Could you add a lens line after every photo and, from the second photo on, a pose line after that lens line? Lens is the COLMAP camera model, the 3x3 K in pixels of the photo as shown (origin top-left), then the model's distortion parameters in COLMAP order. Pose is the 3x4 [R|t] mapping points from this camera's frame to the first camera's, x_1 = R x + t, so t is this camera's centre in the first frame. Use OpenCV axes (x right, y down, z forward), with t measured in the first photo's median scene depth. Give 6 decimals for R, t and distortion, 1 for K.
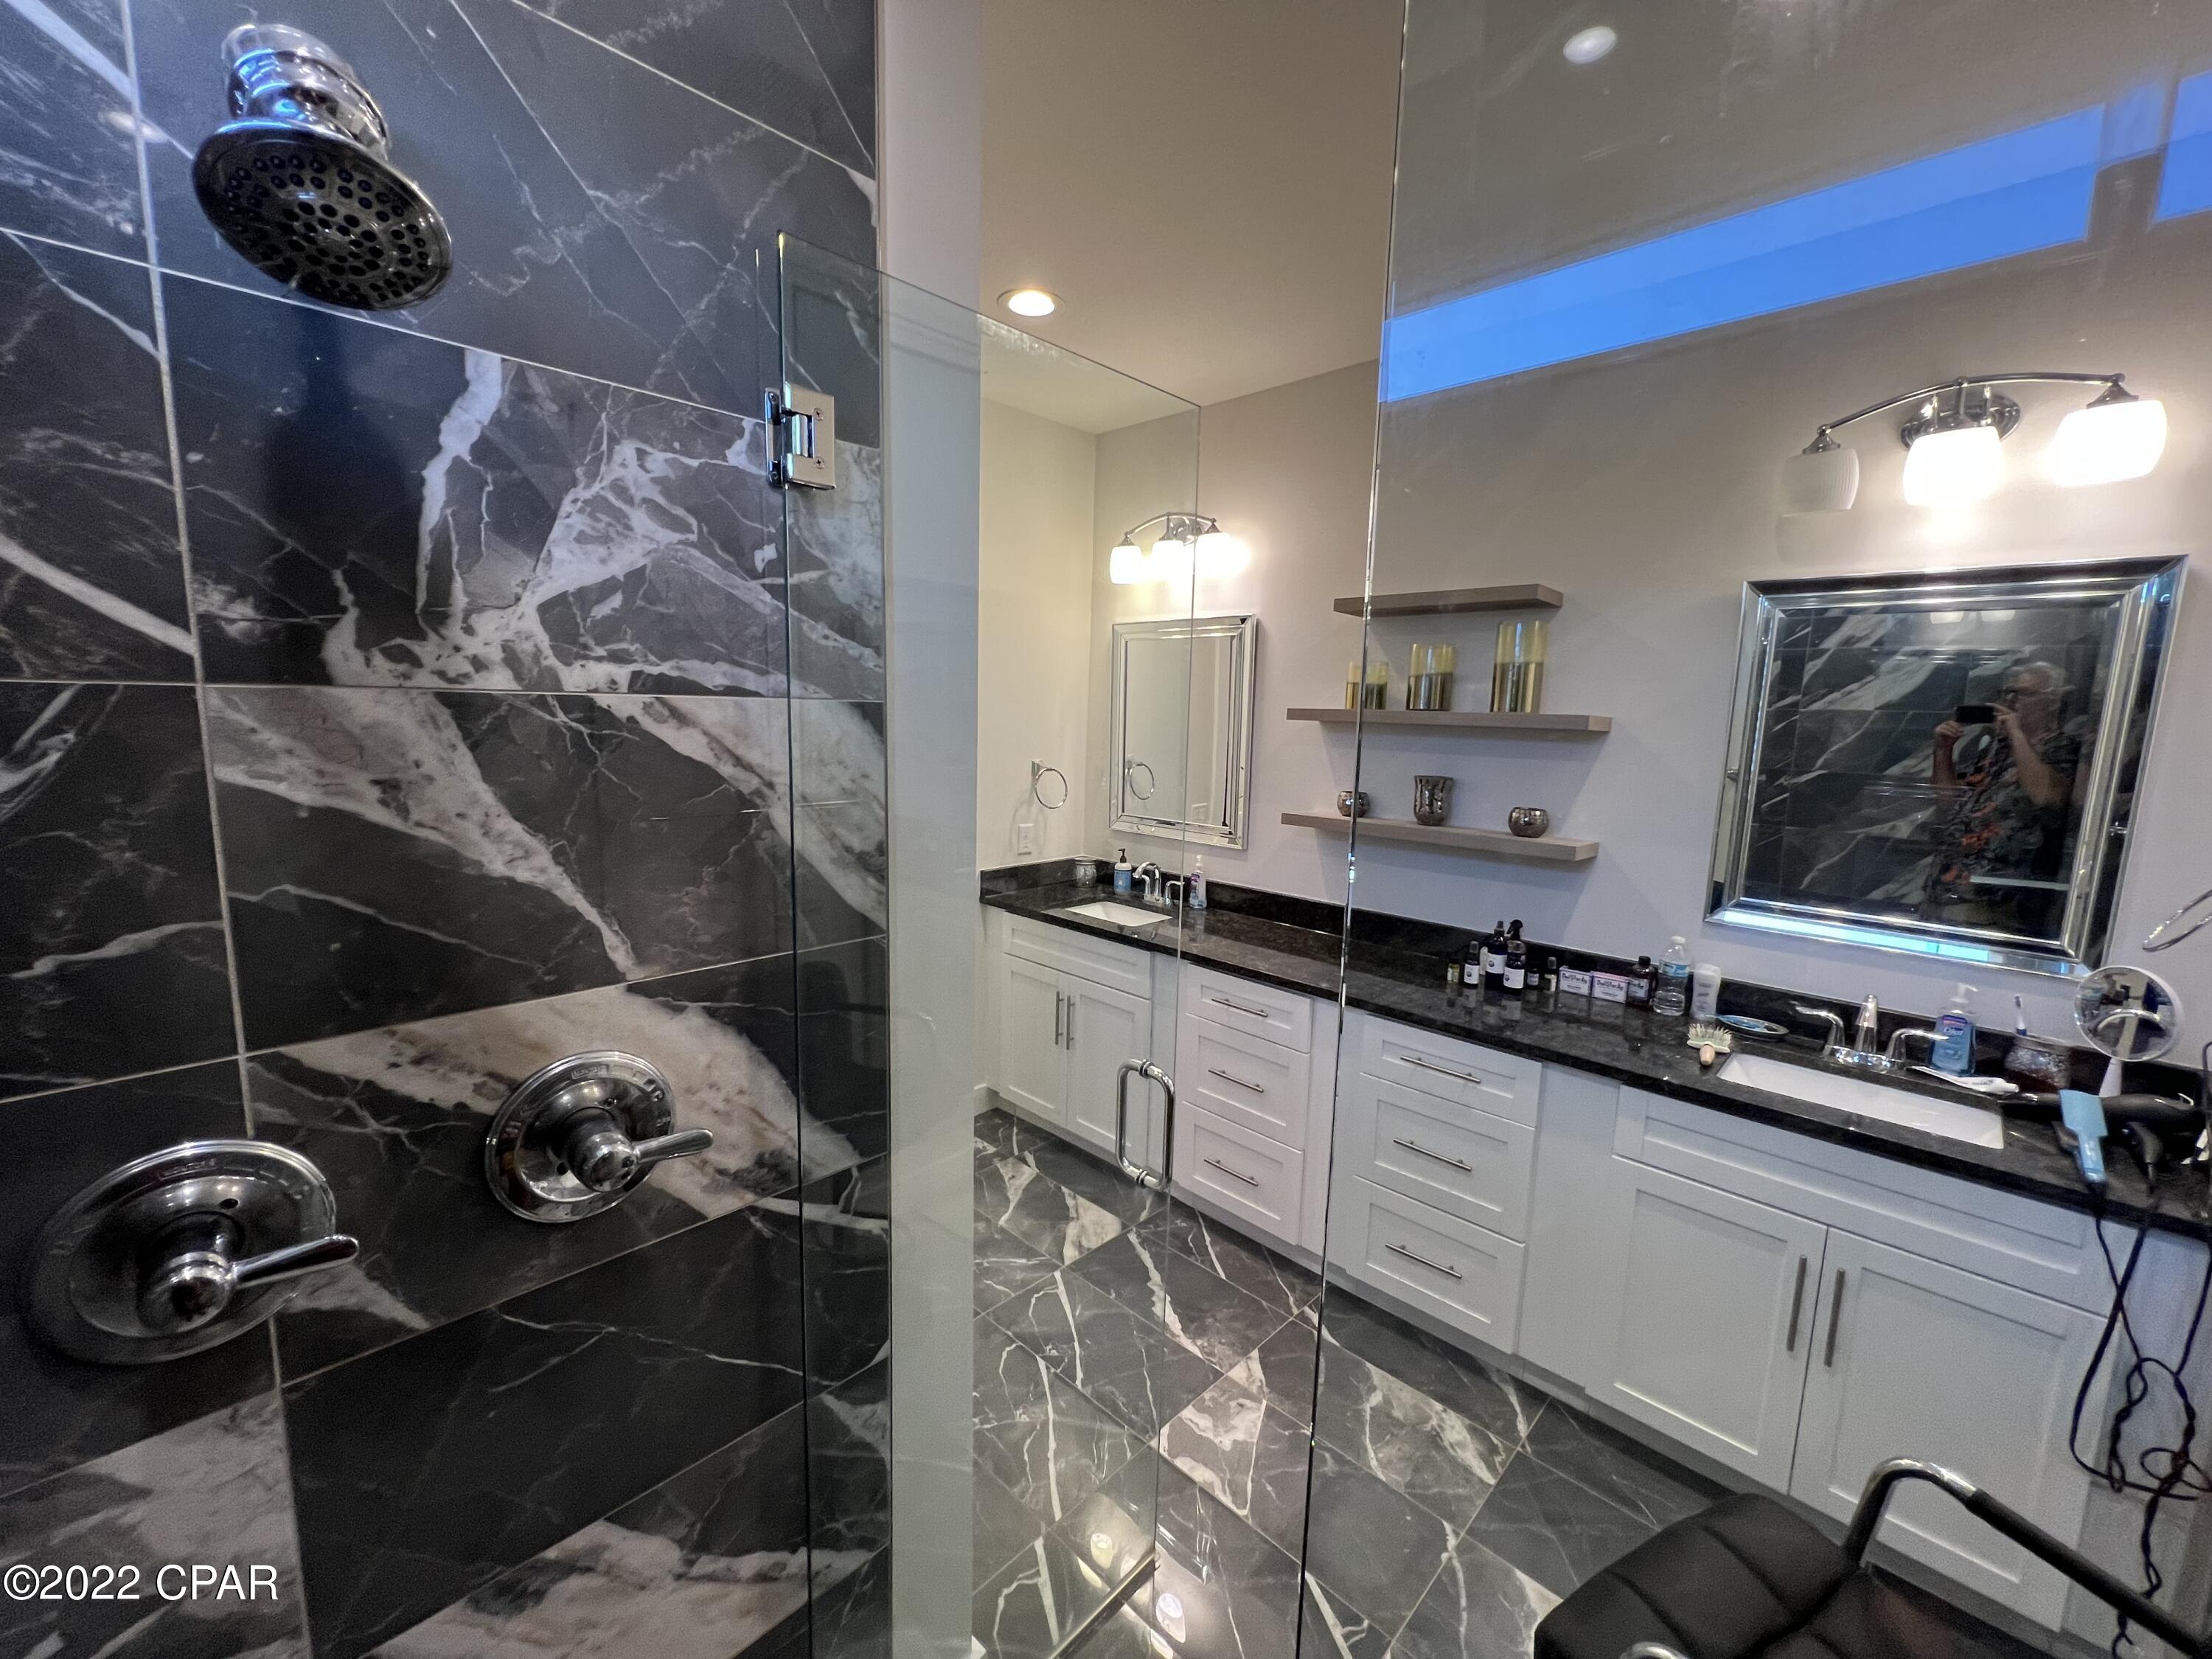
lens RADIAL K [[884.8, 0, 1107.9], [0, 884.8, 829.7], [0, 0, 1]] dist [-0.000515, 0.000008]
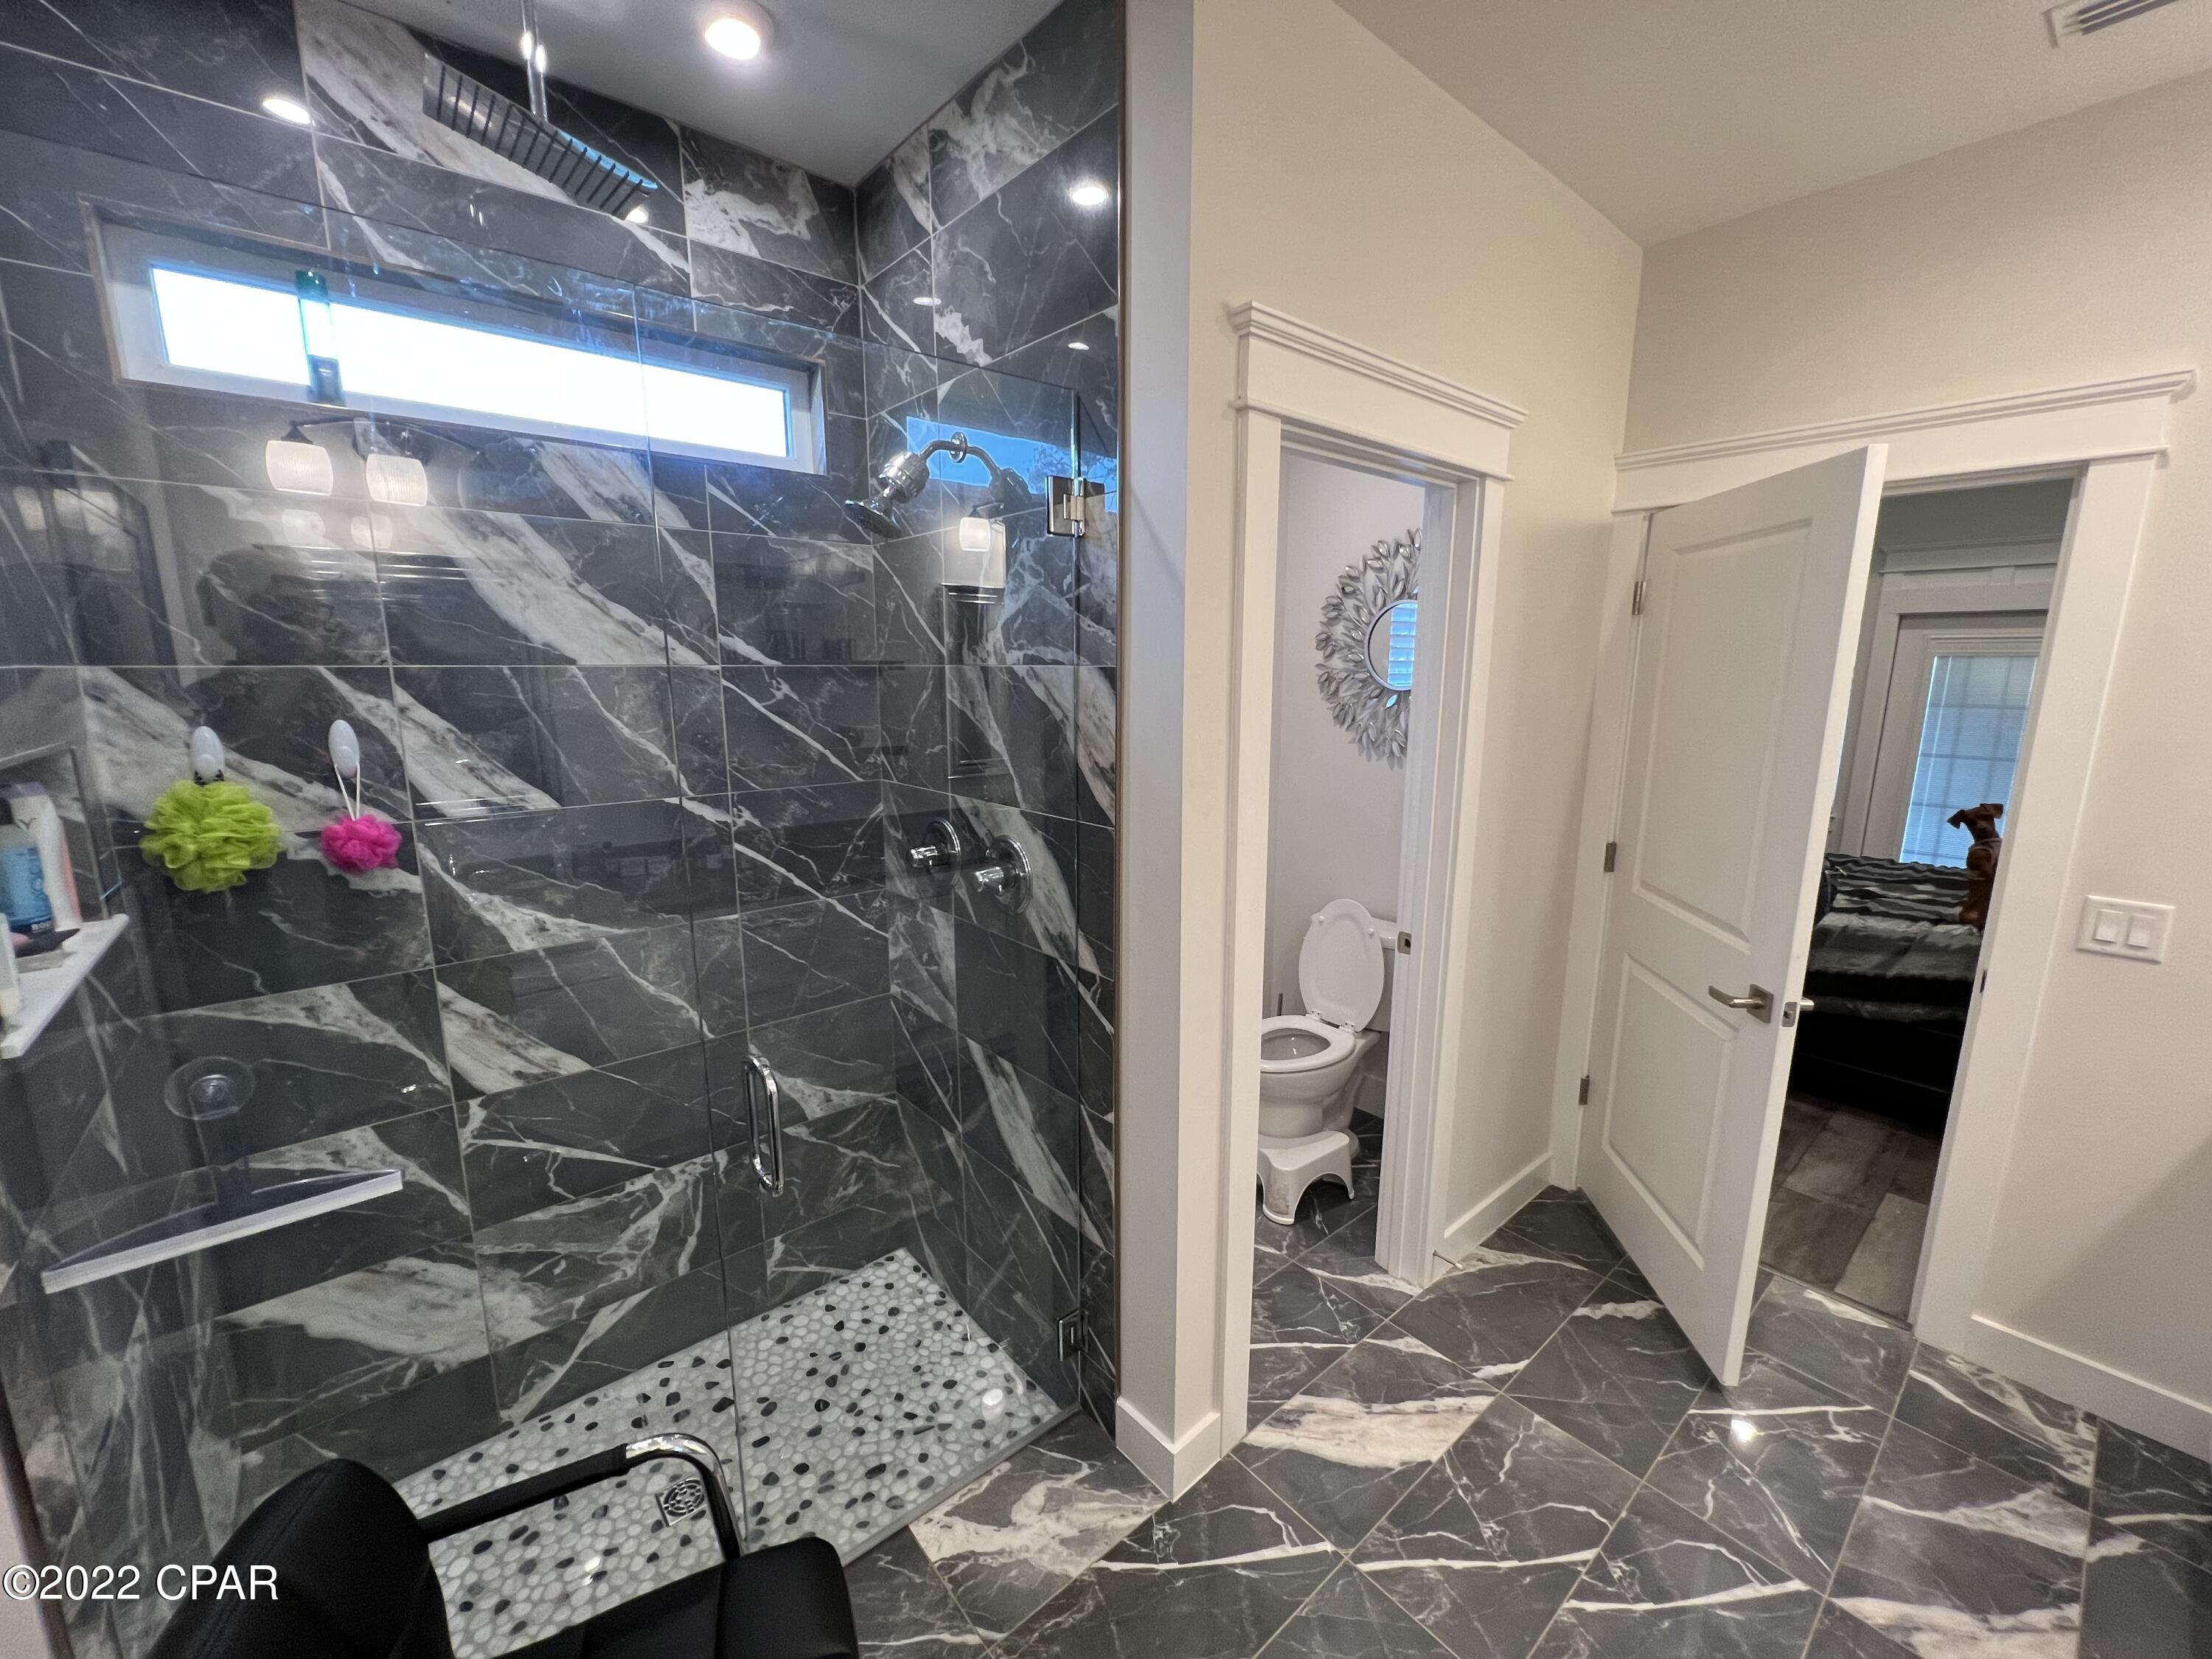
lens RADIAL K [[884.8, 0, 1108.5], [0, 884.8, 834.0], [0, 0, 1]] dist [-0.000515, 0.000008]
pose [[-0.088757, 0.161920, -0.982804, 1.379632], [-0.140816, 0.974748, 0.173310, -0.144620], [0.986049, 0.153777, -0.063715, 1.282134]]
